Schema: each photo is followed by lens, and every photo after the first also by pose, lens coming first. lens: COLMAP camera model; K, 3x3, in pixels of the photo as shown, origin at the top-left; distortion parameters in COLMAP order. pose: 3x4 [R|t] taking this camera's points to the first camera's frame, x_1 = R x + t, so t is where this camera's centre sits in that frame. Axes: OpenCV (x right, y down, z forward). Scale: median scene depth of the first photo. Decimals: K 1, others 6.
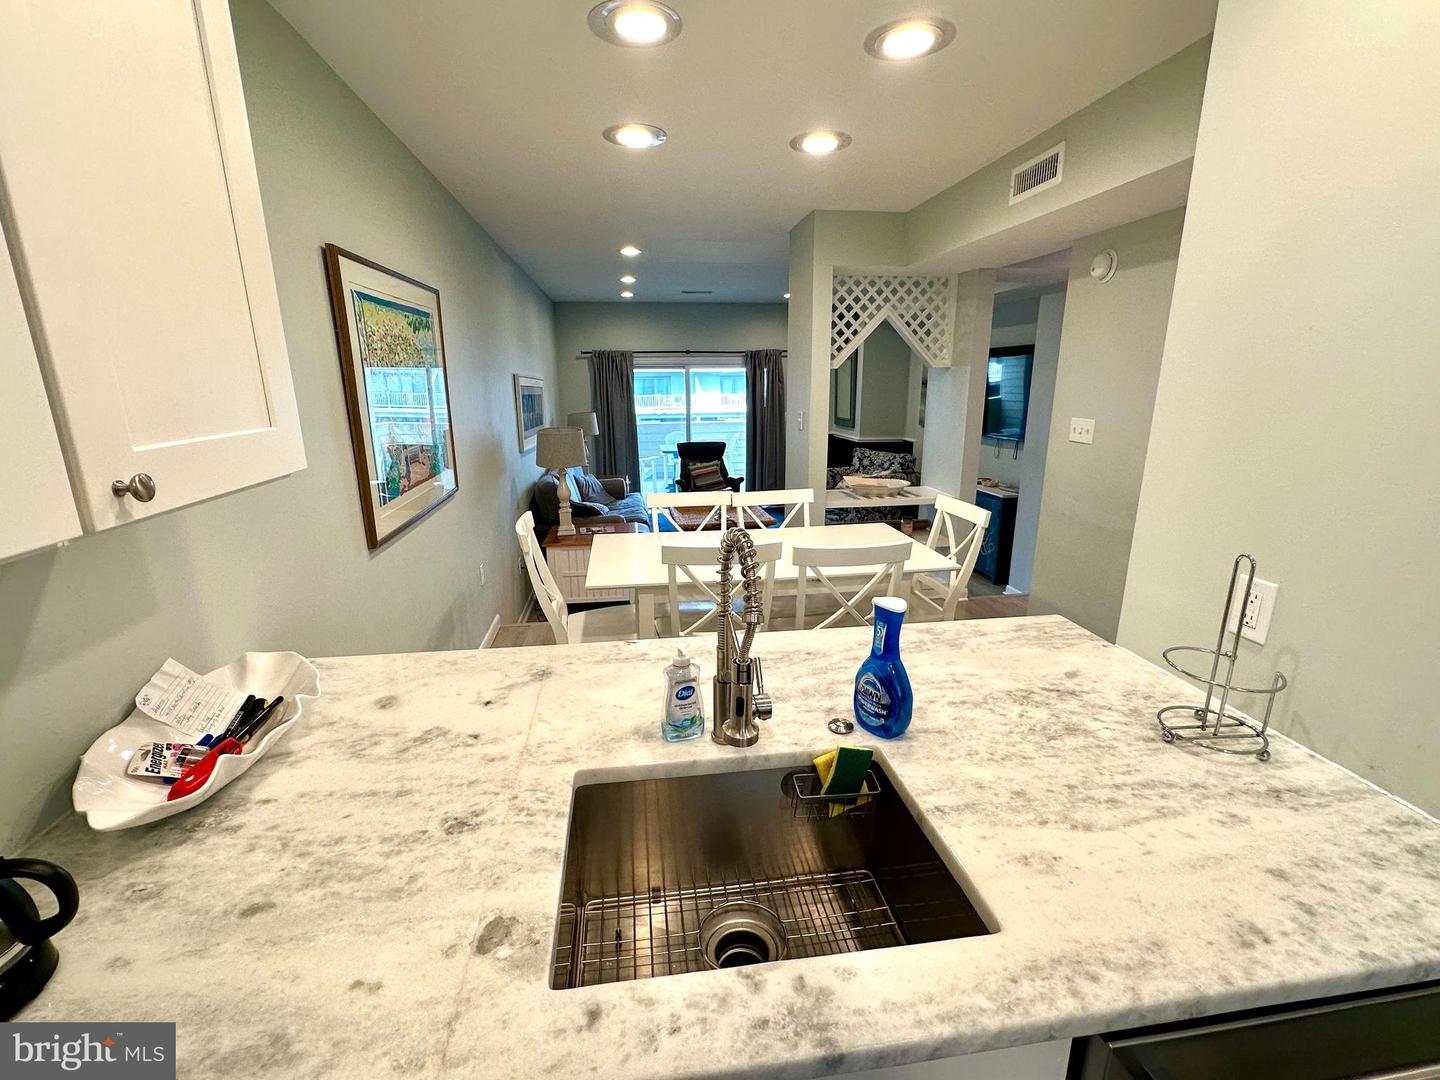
lens RADIAL K [[636.9, 0, 720.0], [0, 636.9, 540.0], [0, 0, 1]] dist [-0.011345, -0.000021]
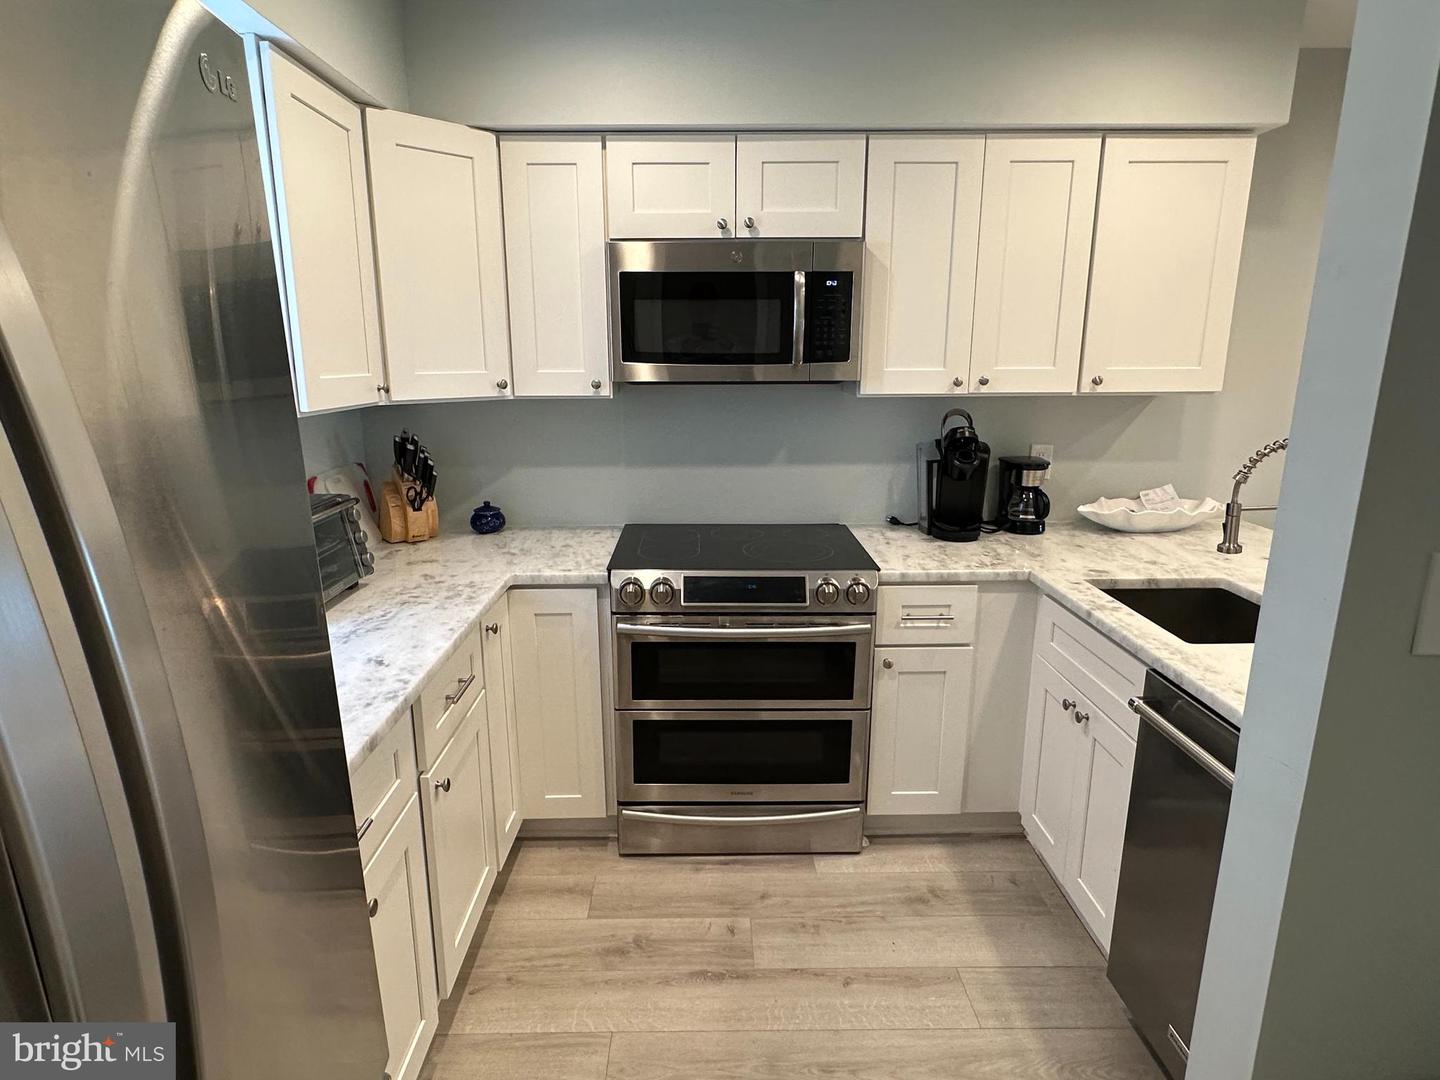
lens RADIAL K [[796.1, 0, 720.0], [0, 796.1, 540.0], [0, 0, 1]] dist [-0.011690, 0.000471]
pose [[-0.124792, 0.237214, -0.963409, 3.107968], [-0.235546, 0.936157, 0.261015, 0.064645], [0.963818, 0.259500, -0.060950, -0.282226]]
